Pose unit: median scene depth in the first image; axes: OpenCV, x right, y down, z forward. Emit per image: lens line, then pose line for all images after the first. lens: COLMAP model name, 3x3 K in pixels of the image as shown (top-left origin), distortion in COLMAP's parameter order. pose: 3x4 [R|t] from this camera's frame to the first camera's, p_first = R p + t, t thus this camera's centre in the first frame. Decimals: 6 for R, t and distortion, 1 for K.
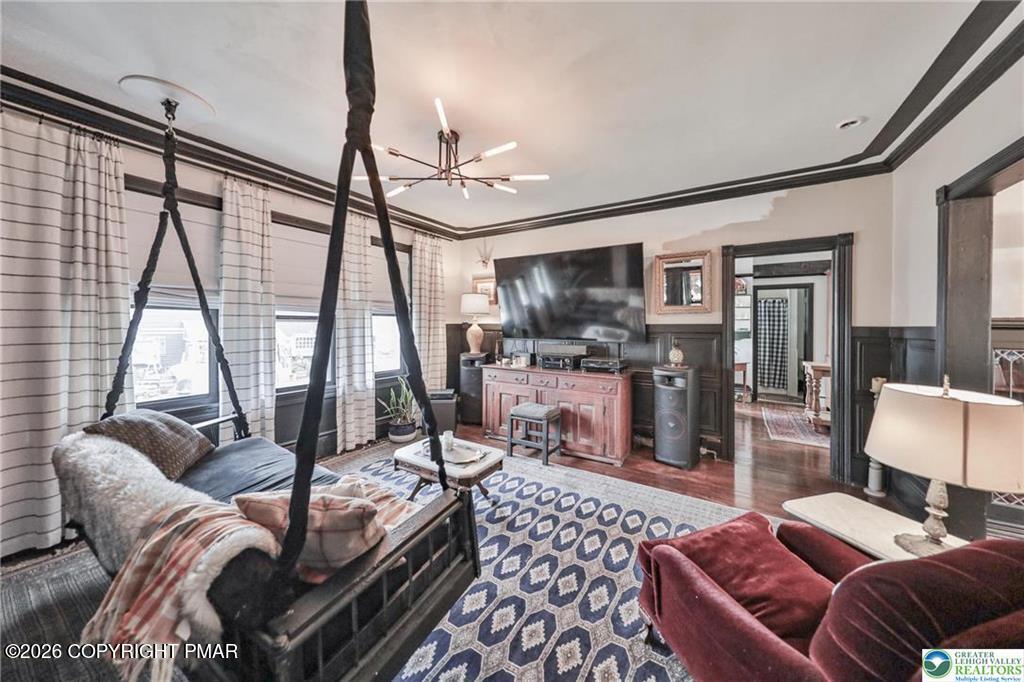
lens RADIAL K [[342.8, 0, 523.9], [0, 342.8, 328.5], [0, 0, 1]] dist [0.000649, 0.000012]
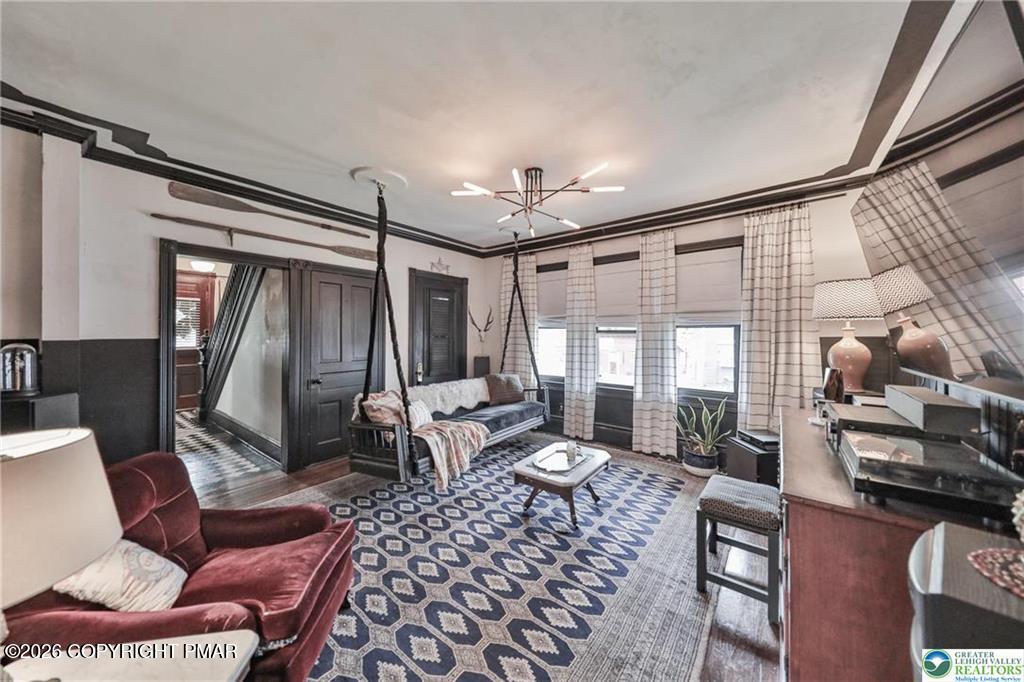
lens RADIAL K [[342.8, 0, 513.7], [0, 342.8, 336.3], [0, 0, 1]] dist [0.000649, 0.000012]
pose [[-0.126243, -0.000253, -0.991999, 0.739993], [-0.016811, 0.999857, 0.001884, -0.010916], [0.991857, 0.016915, -0.126229, 0.865740]]
